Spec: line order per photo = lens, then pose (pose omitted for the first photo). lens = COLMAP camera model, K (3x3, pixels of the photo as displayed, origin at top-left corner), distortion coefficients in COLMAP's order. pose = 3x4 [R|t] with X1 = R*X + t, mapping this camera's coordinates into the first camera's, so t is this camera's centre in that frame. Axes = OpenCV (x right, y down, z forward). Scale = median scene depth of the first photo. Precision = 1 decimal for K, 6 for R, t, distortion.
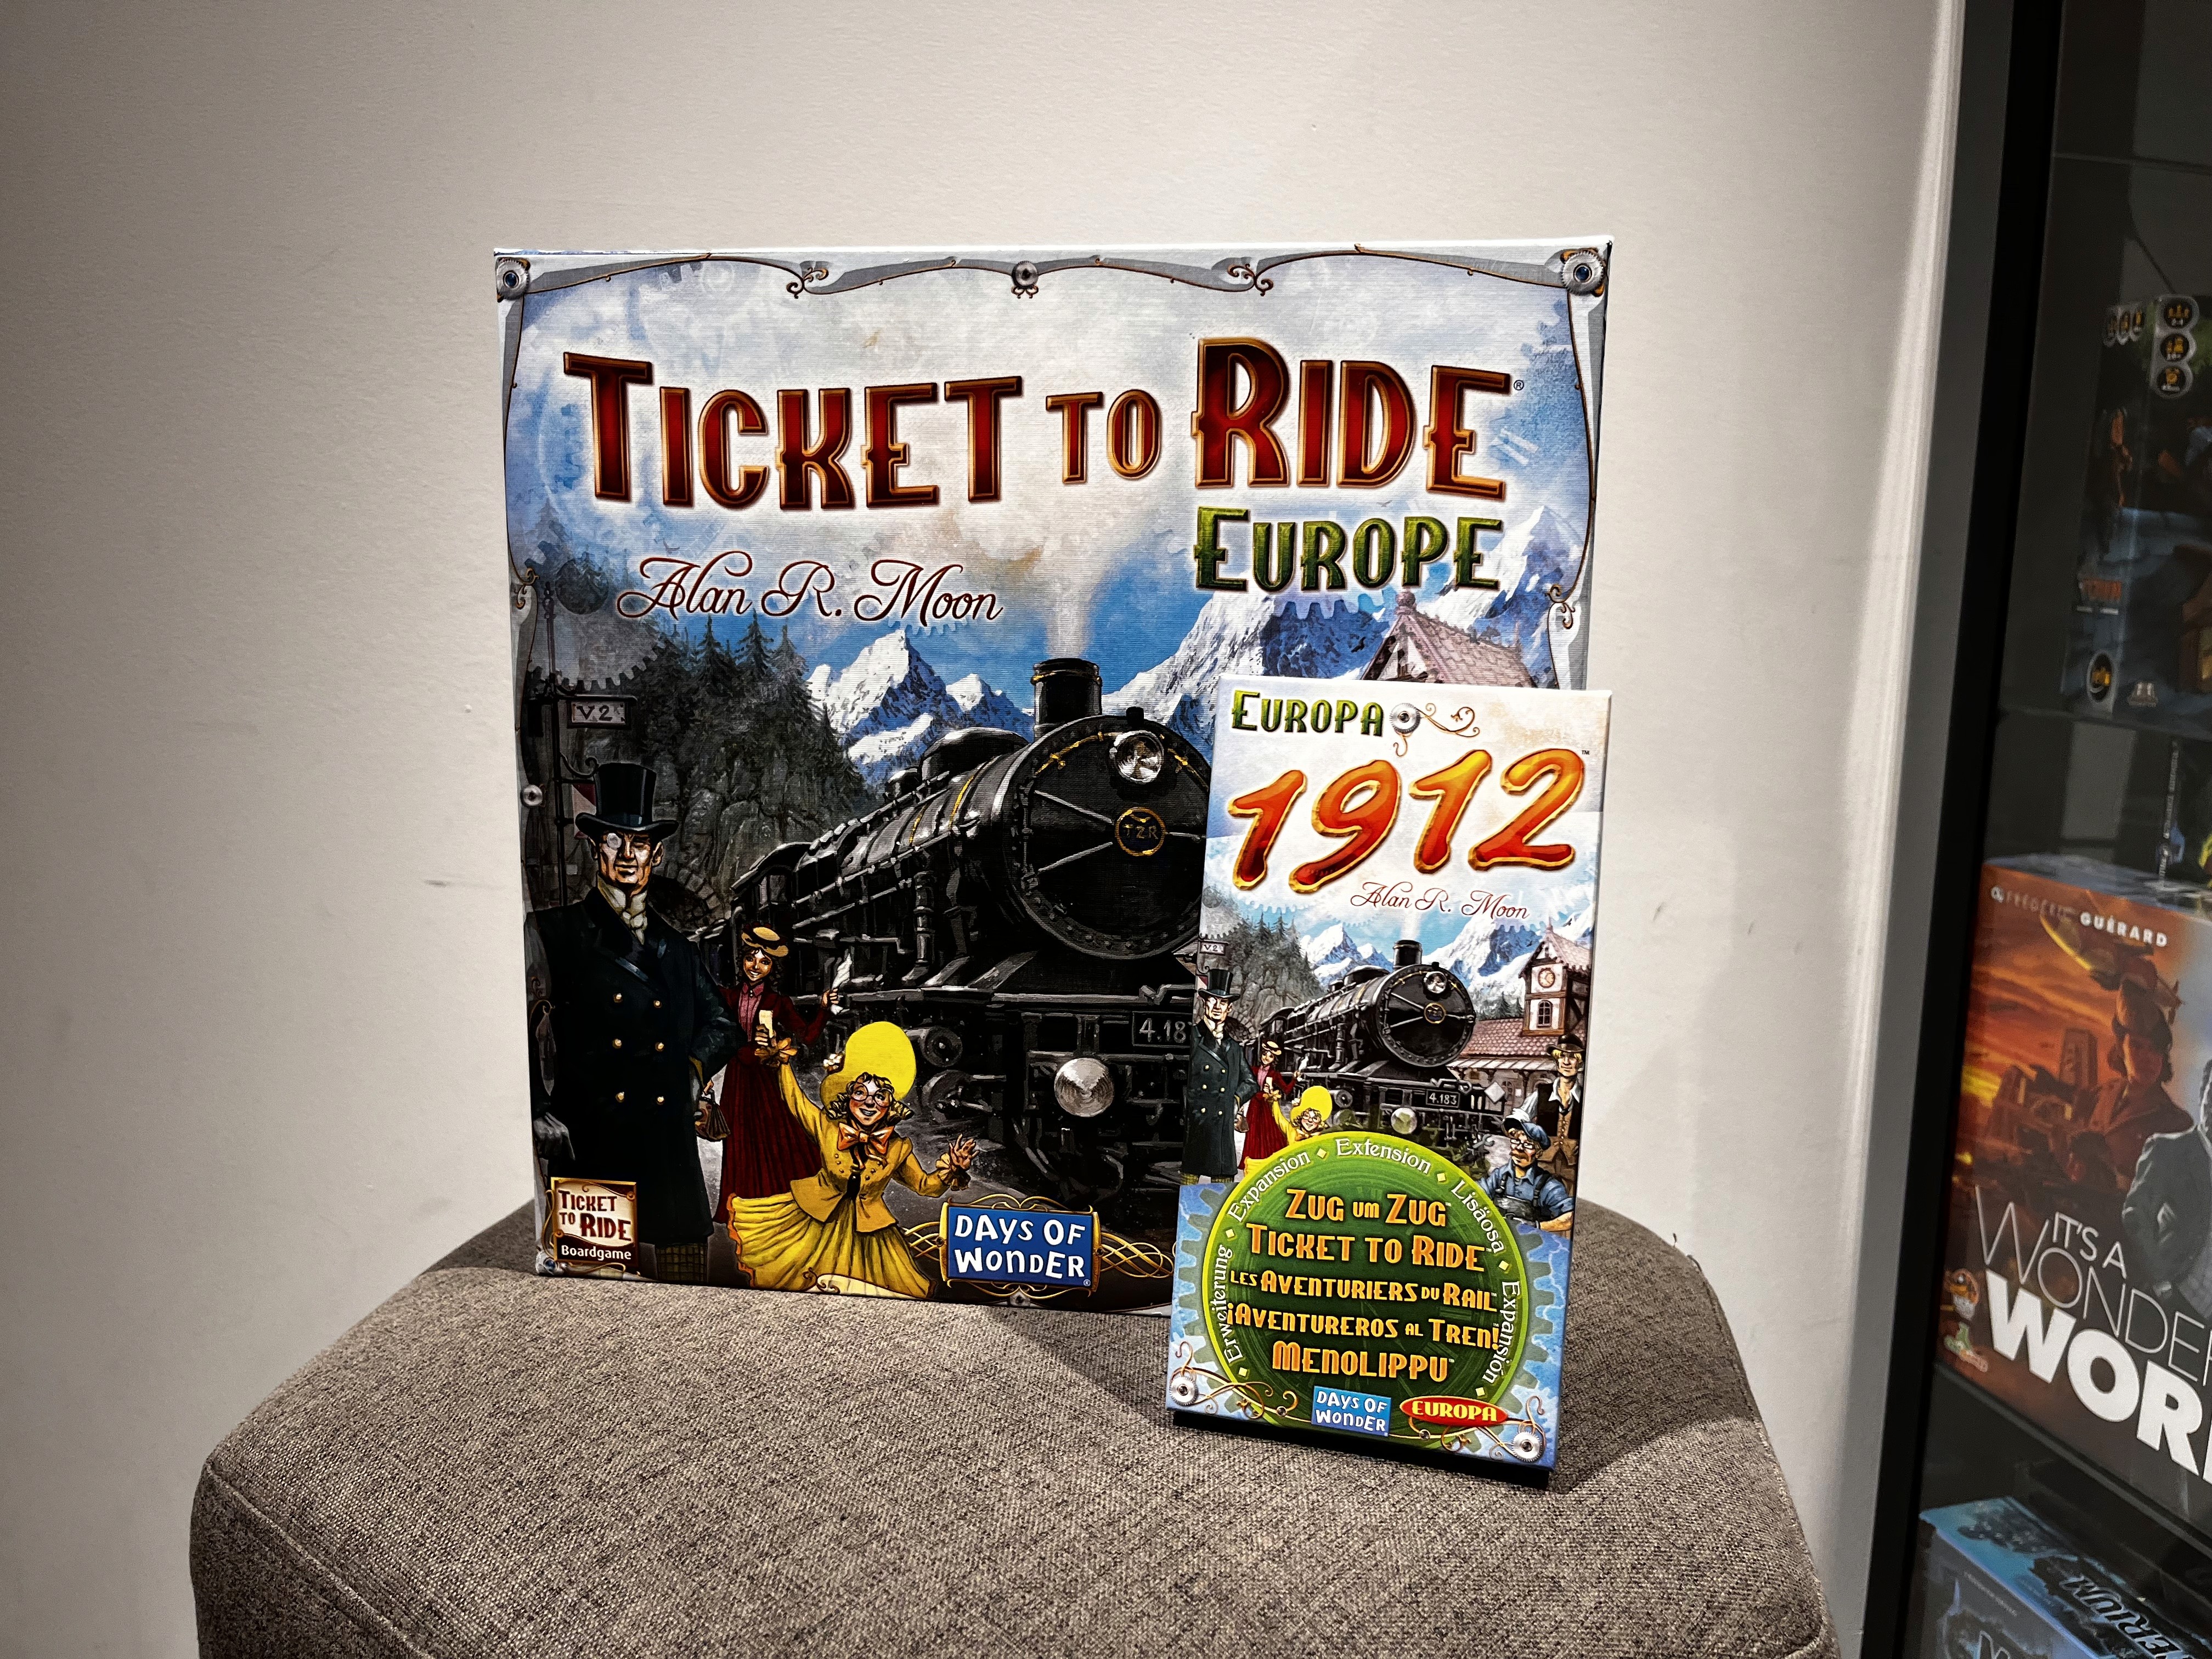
lens RADIAL K [[1704.1, 0, 1086.0], [0, 1704.1, 819.6], [0, 0, 1]] dist [-0.100514, 0.258061]
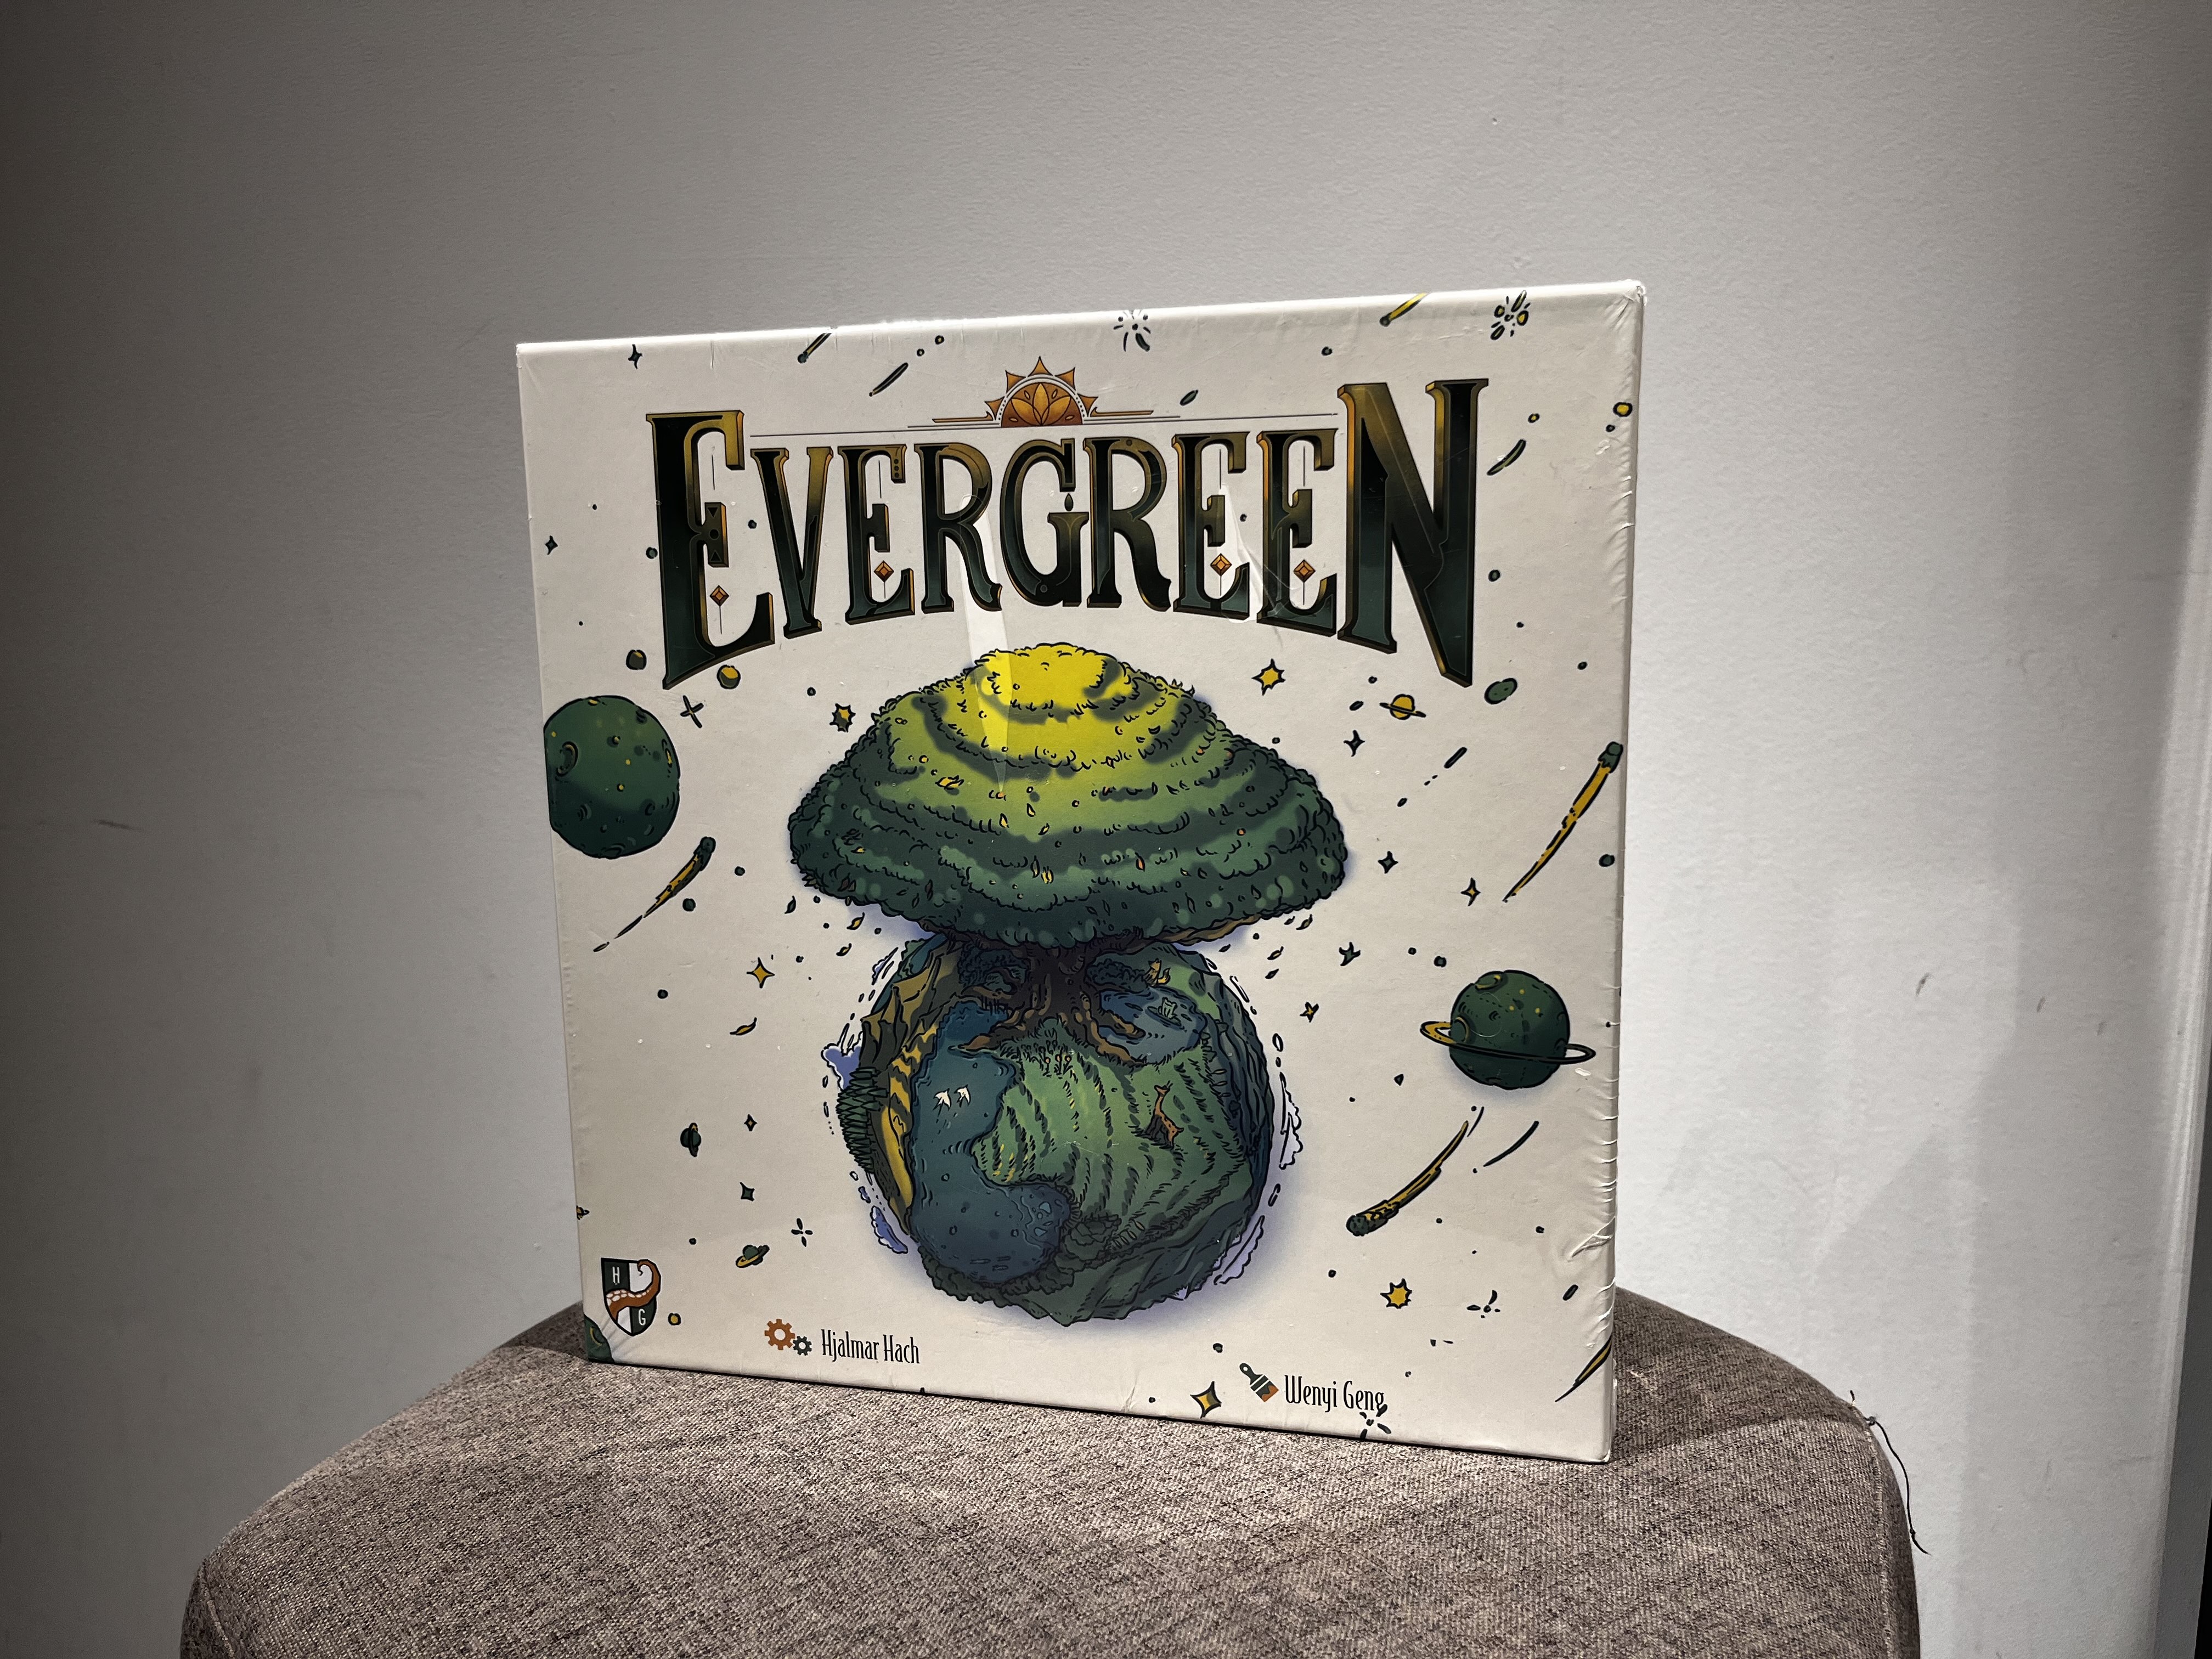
lens RADIAL K [[1676.2, 0, 1110.7], [0, 1676.2, 838.6], [0, 0, 1]] dist [0.058951, -0.083804]
pose [[0.983280, -0.002890, -0.182079, 0.159521], [0.002003, 0.999985, -0.005055, -0.032252], [0.182091, 0.004606, 0.983271, 0.110682]]
